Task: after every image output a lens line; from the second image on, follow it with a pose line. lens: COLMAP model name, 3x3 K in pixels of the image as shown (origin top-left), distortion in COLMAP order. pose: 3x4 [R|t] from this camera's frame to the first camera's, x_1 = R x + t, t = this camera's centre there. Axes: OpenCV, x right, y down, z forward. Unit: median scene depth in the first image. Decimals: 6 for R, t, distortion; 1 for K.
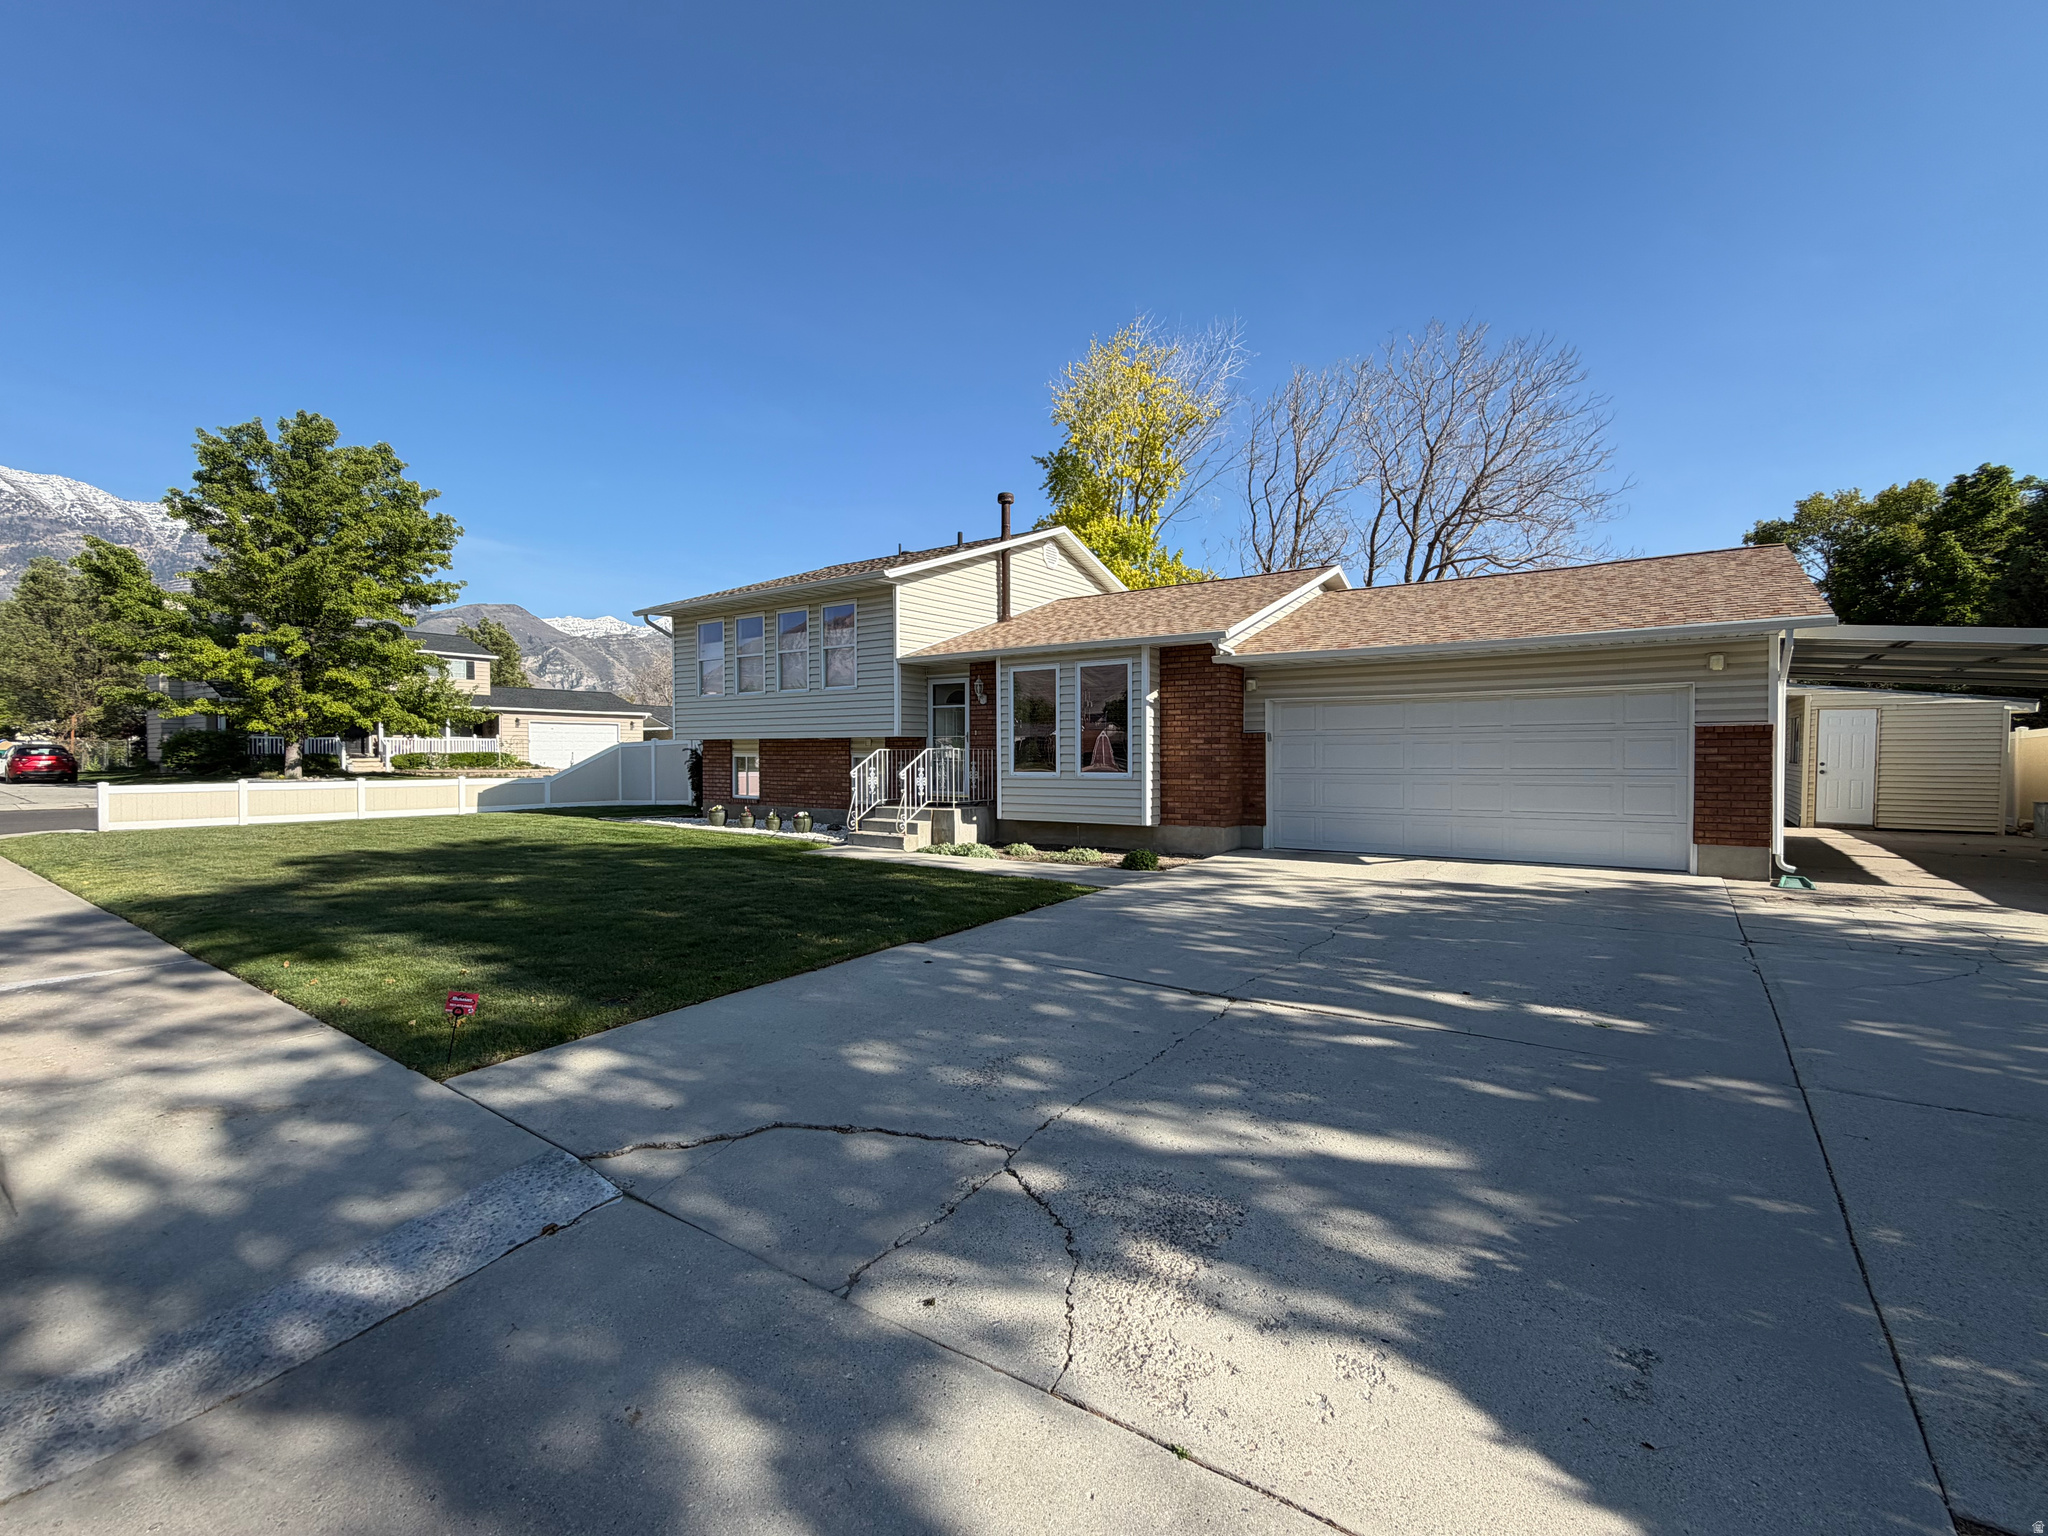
lens RADIAL K [[922.2, 0, 1030.9], [0, 922.2, 775.1], [0, 0, 1]] dist [-0.001576, -0.000242]
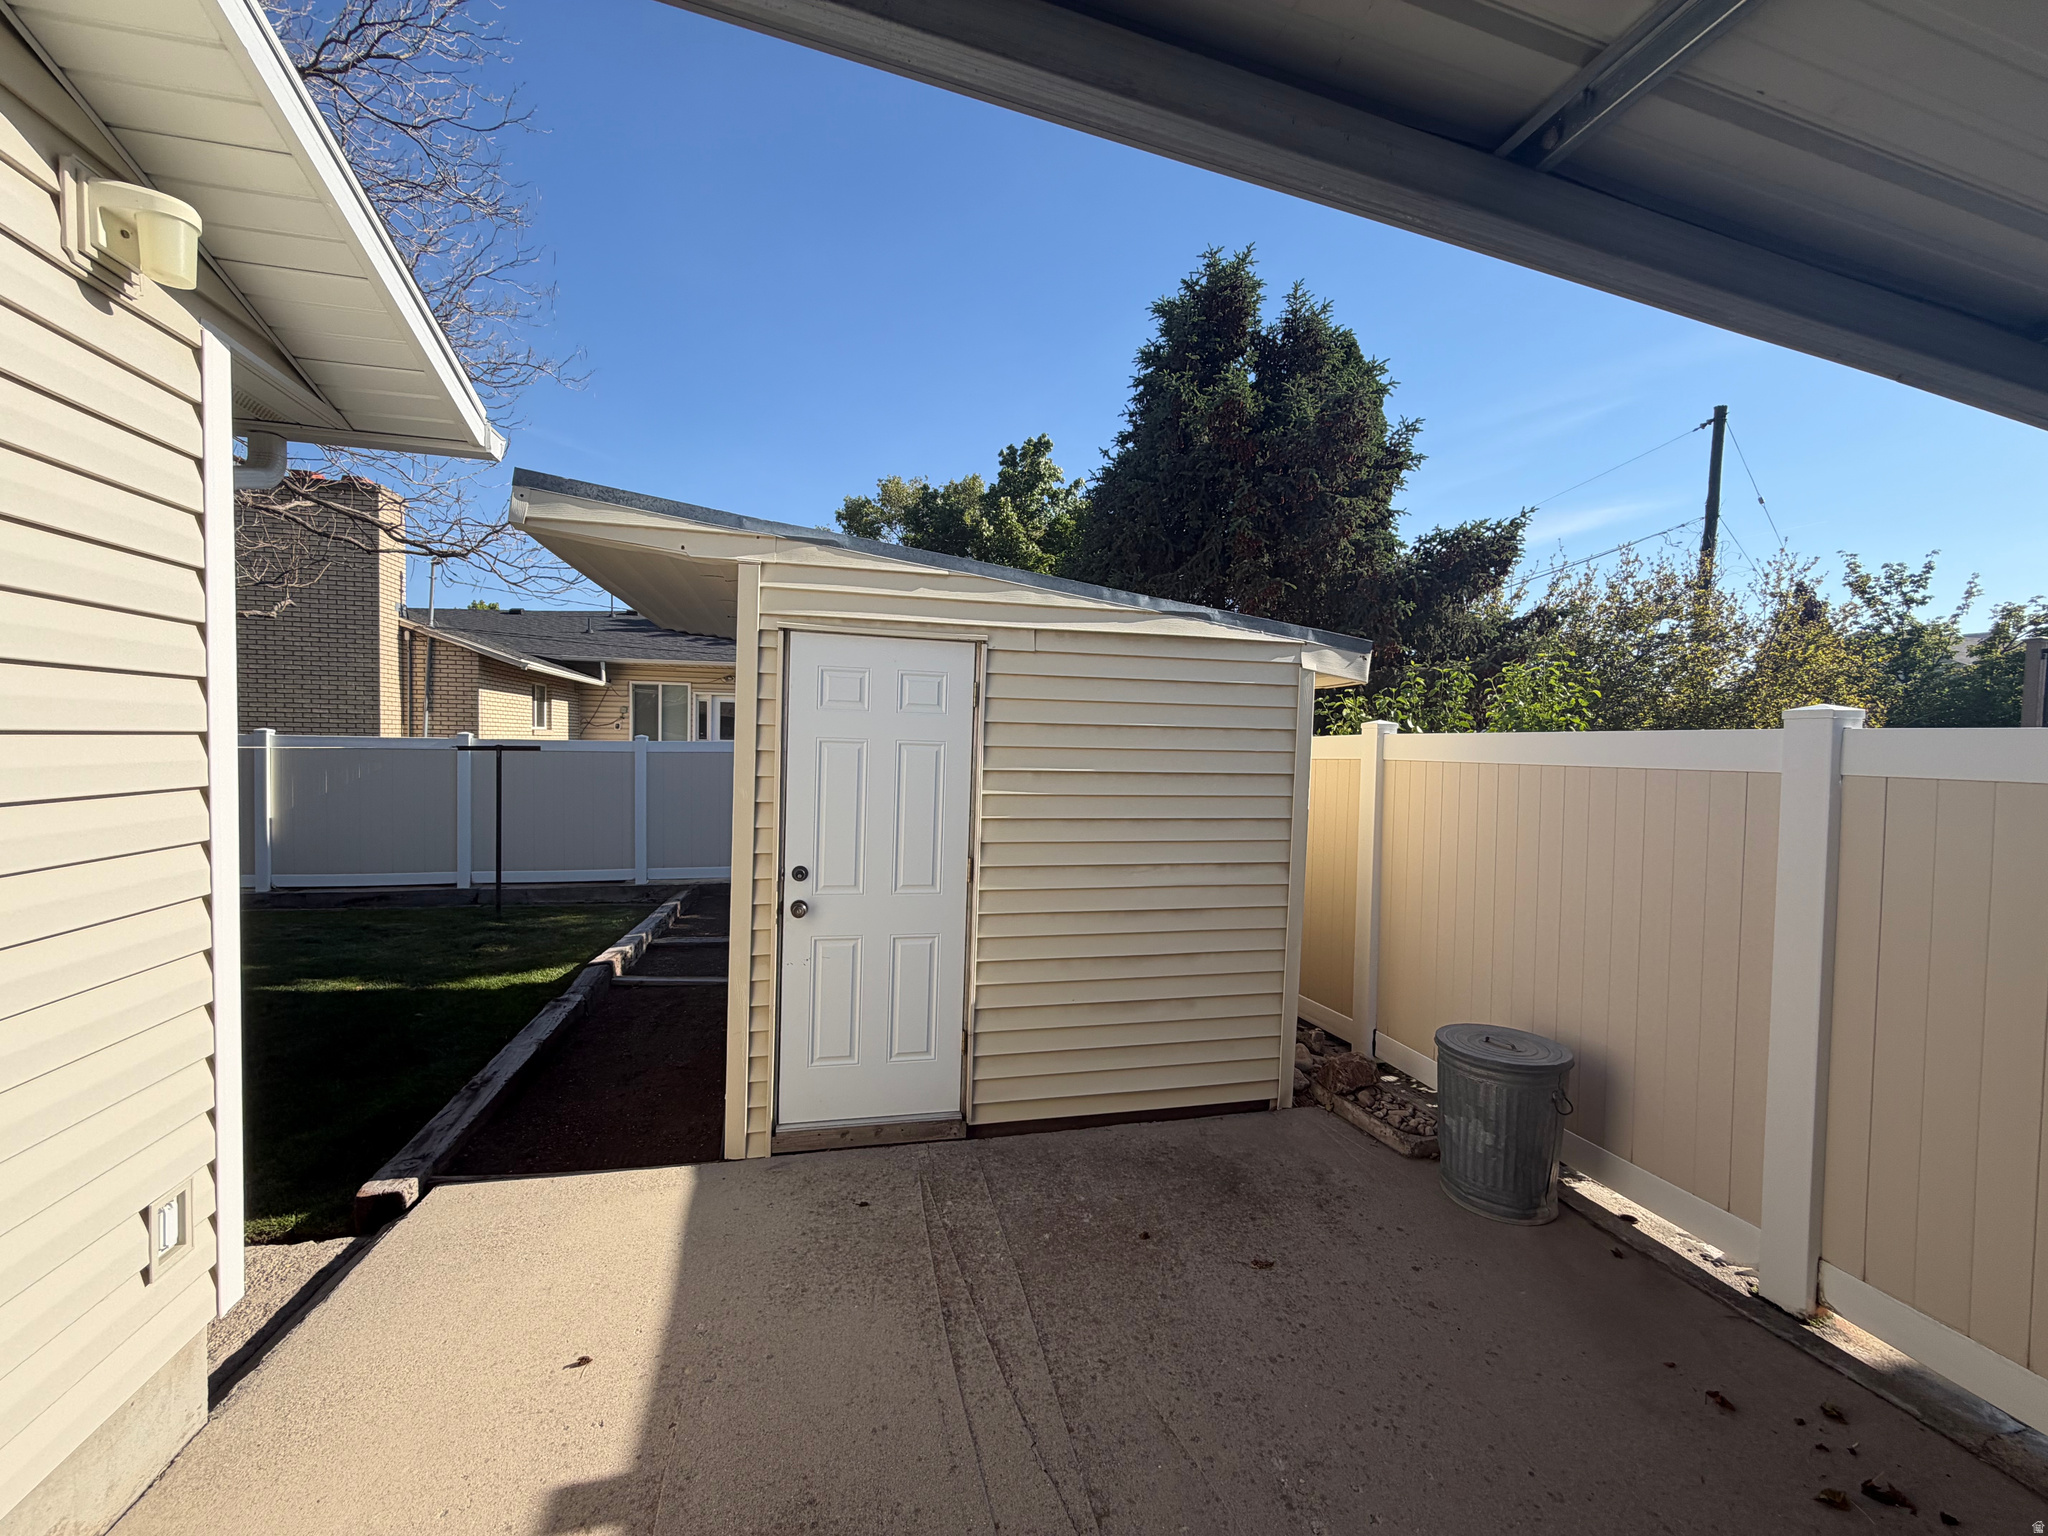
lens RADIAL K [[816.6, 0, 1012.4], [0, 816.6, 771.5], [0, 0, 1]] dist [0.000348, -0.000134]
pose [[0.672582, -0.015346, 0.739864, 0.752825], [-0.000584, 0.999774, 0.021268, -0.042330], [-0.740023, -0.014737, 0.672420, 0.832980]]
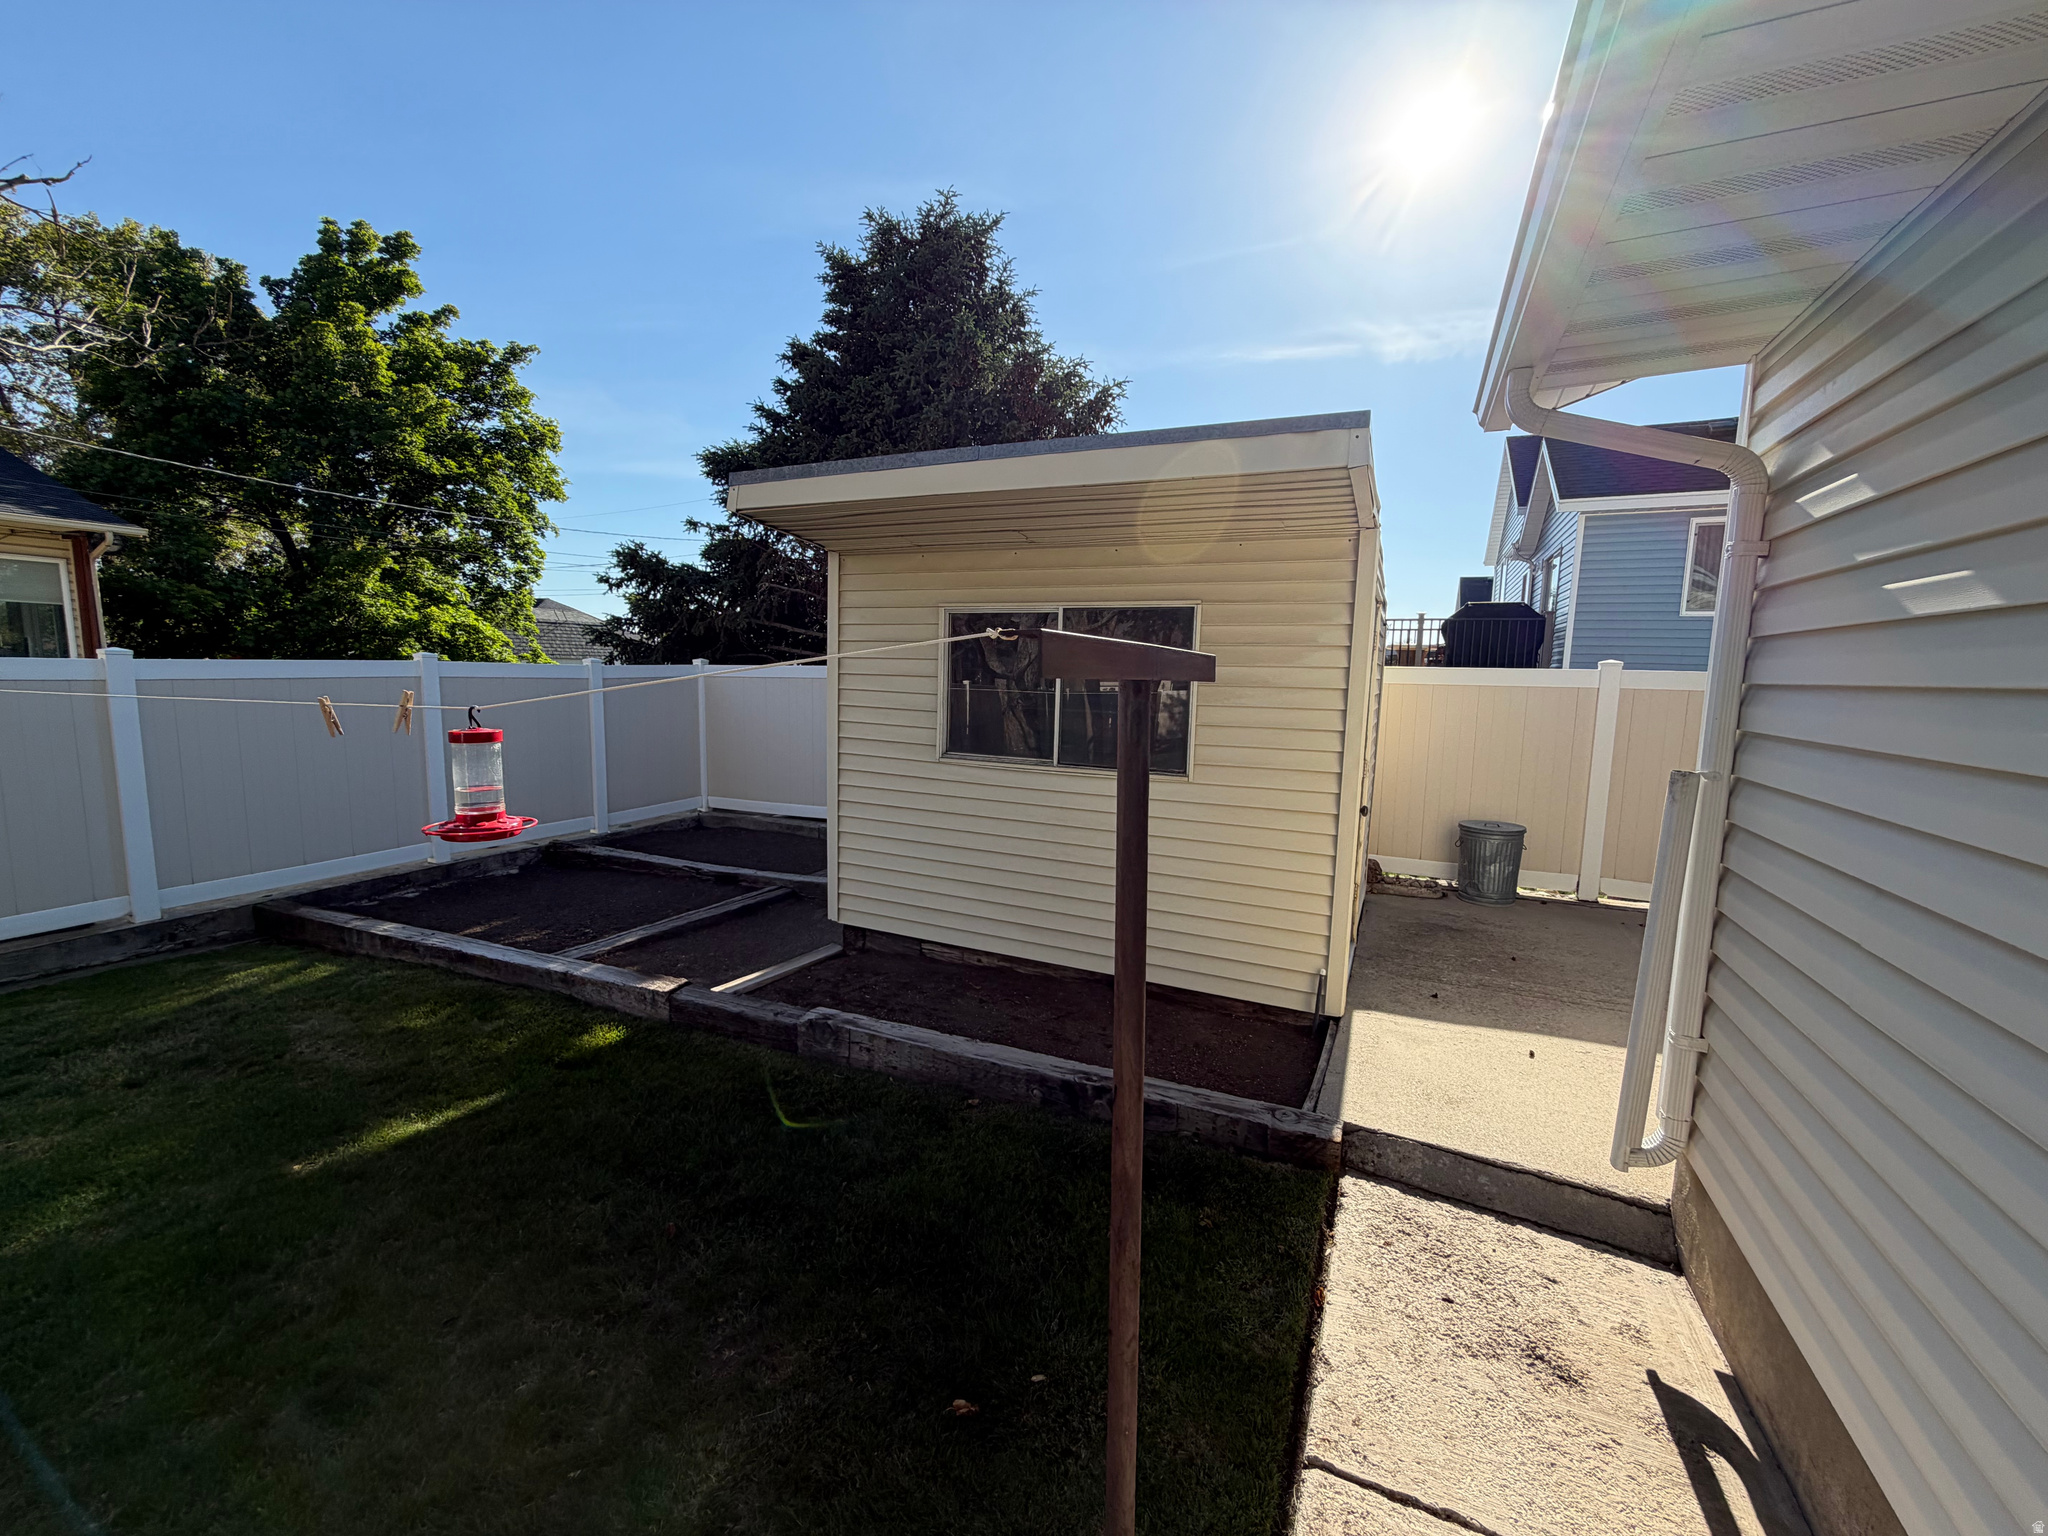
lens RADIAL K [[816.6, 0, 1019.6], [0, 816.6, 764.6], [0, 0, 1]] dist [0.000348, -0.000134]
pose [[-0.162322, -0.120480, 0.979355, 0.628831], [-0.001586, 0.992548, 0.121840, -0.050666], [-0.986737, 0.018224, -0.161303, 1.163057]]
